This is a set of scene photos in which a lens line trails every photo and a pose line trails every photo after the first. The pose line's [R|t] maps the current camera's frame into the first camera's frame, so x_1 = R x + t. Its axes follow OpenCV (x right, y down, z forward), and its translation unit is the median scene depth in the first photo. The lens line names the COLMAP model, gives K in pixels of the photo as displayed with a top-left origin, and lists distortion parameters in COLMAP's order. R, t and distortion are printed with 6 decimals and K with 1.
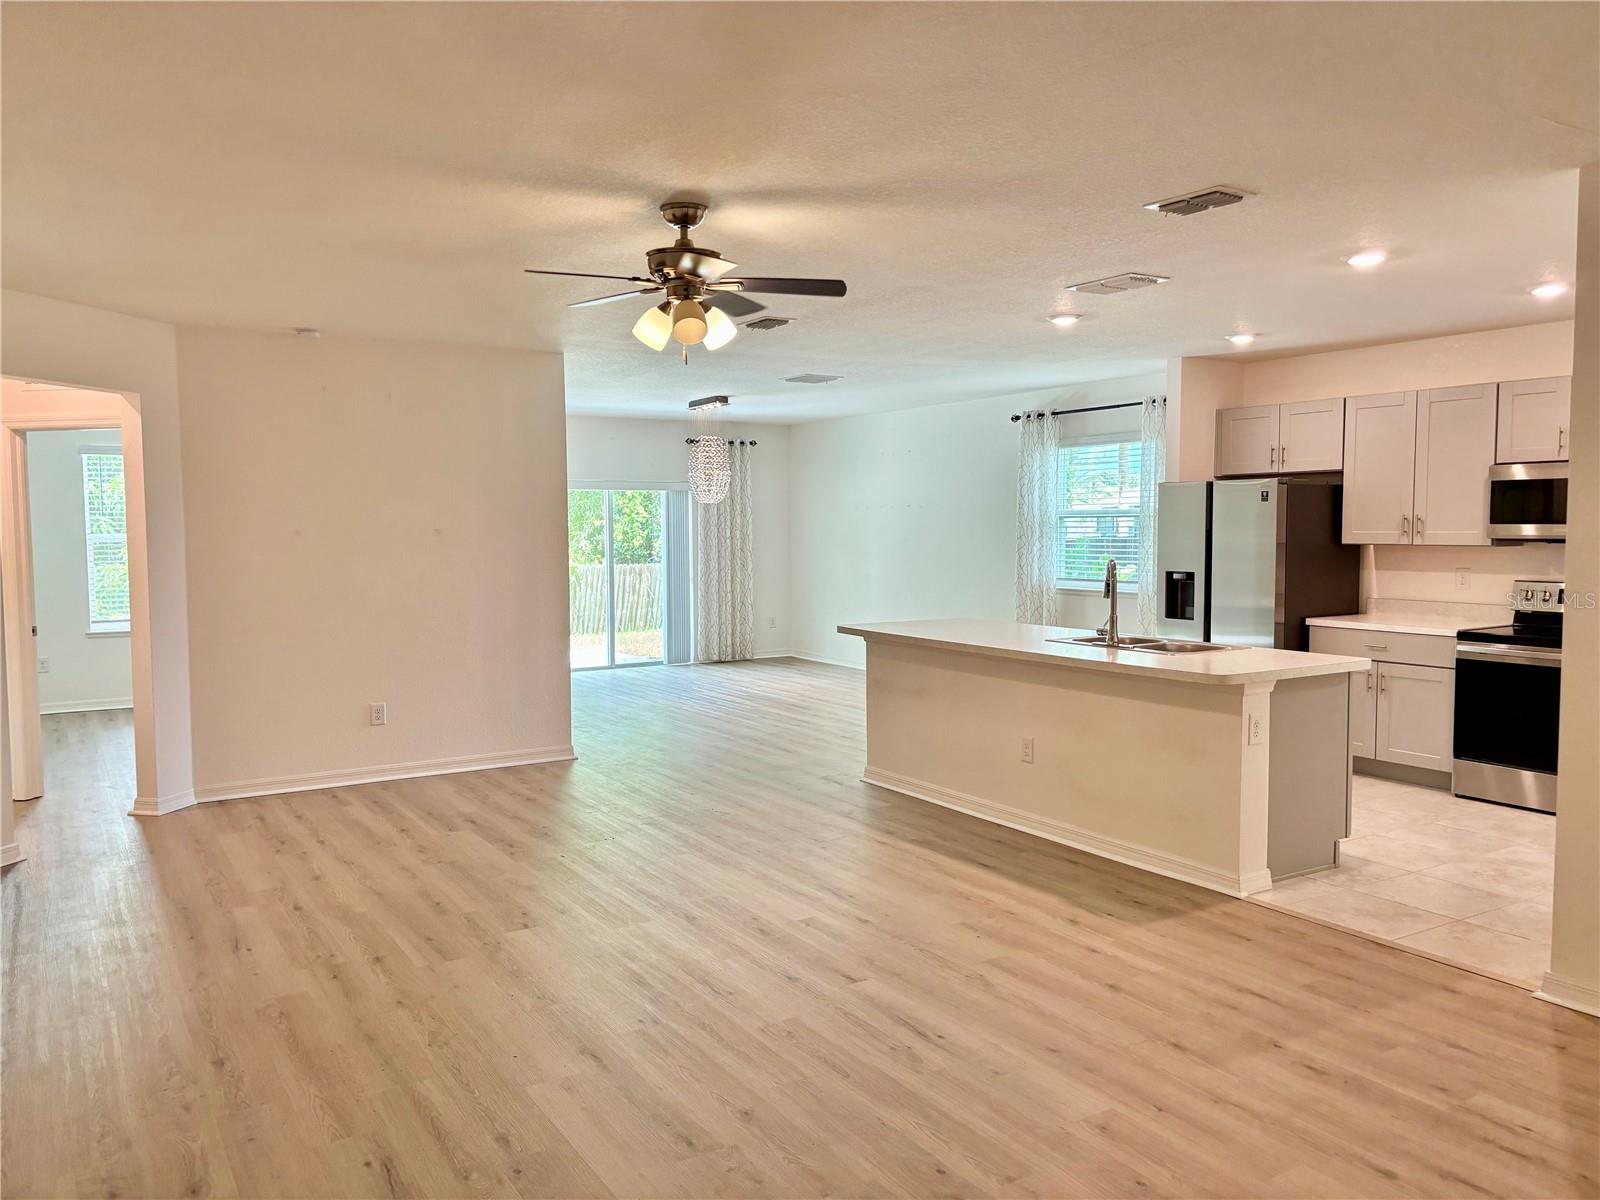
lens RADIAL K [[1185.8, 0, 800.0], [0, 1185.8, 600.0], [0, 0, 1]] dist [0.000716, 0.000010]
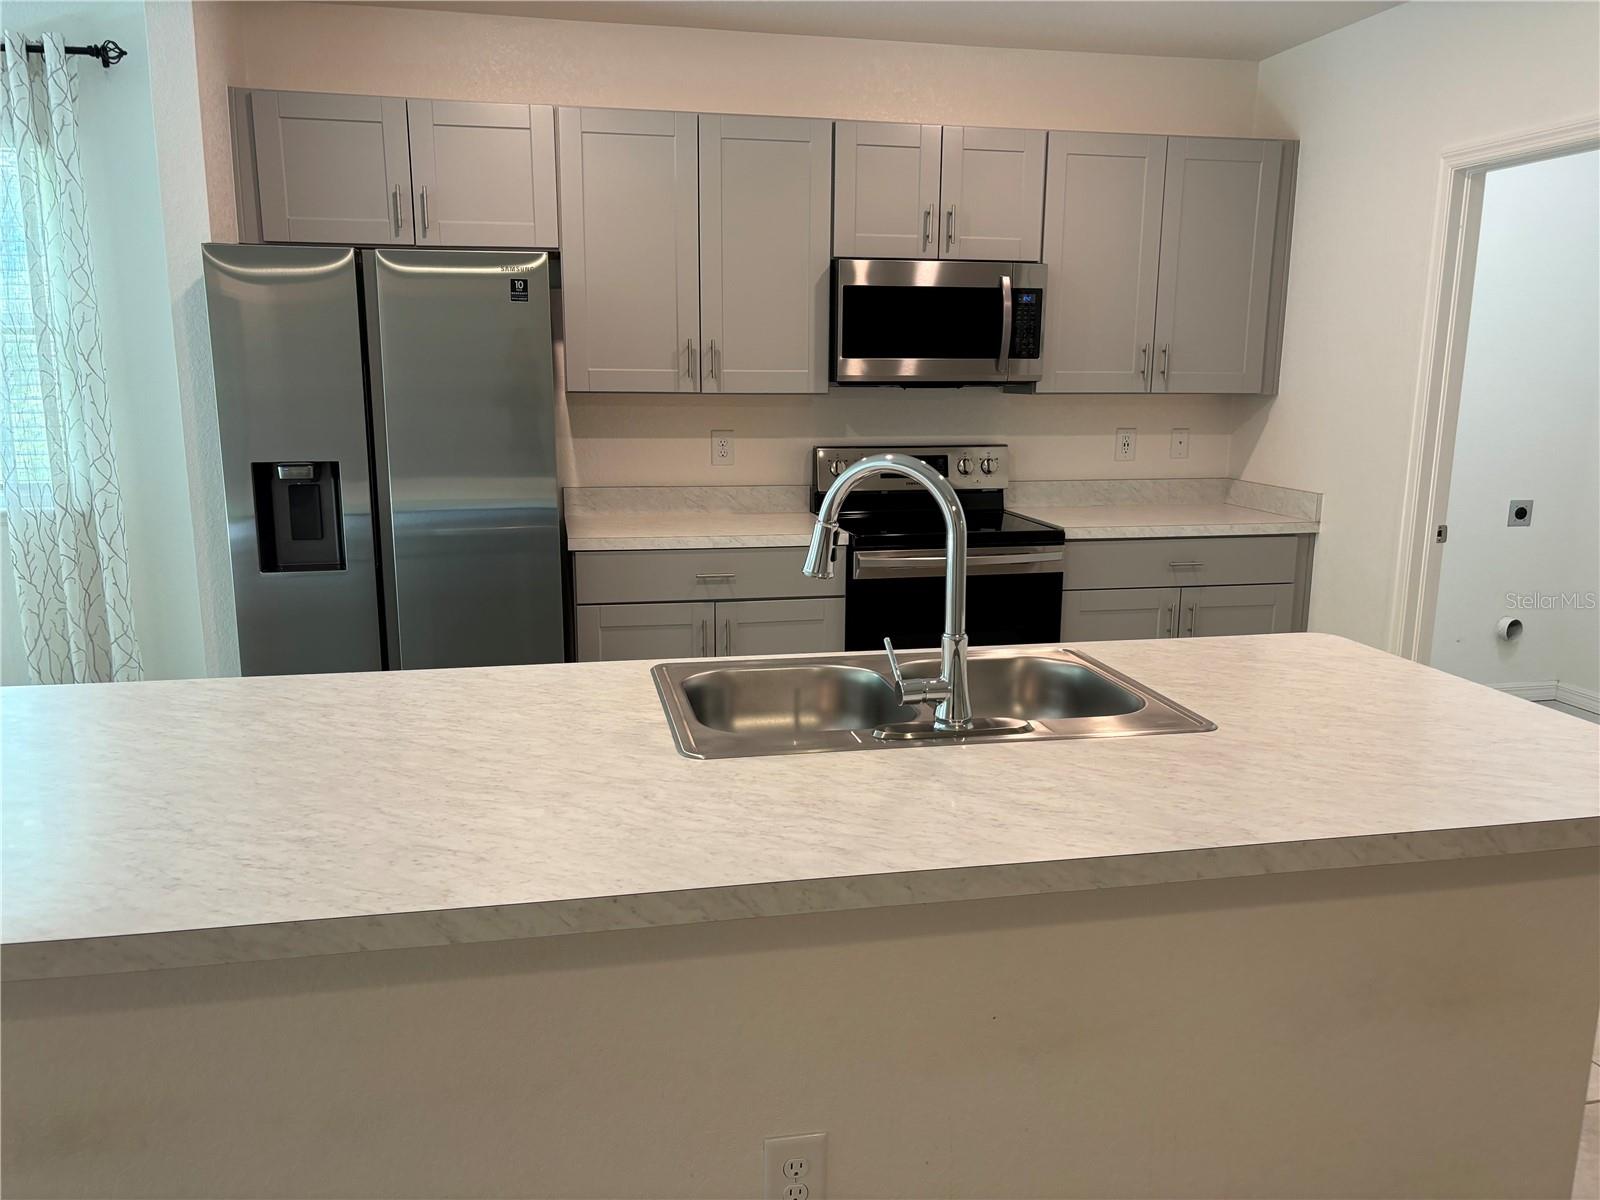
lens RADIAL K [[1185.8, 0, 800.0], [0, 1185.8, 600.0], [0, 0, 1]] dist [0.000716, 0.000010]
pose [[0.356301, -0.170213, 0.918737, -0.016997], [0.052154, 0.985357, 0.162329, -0.038217], [-0.932915, -0.009922, 0.359961, 0.745636]]
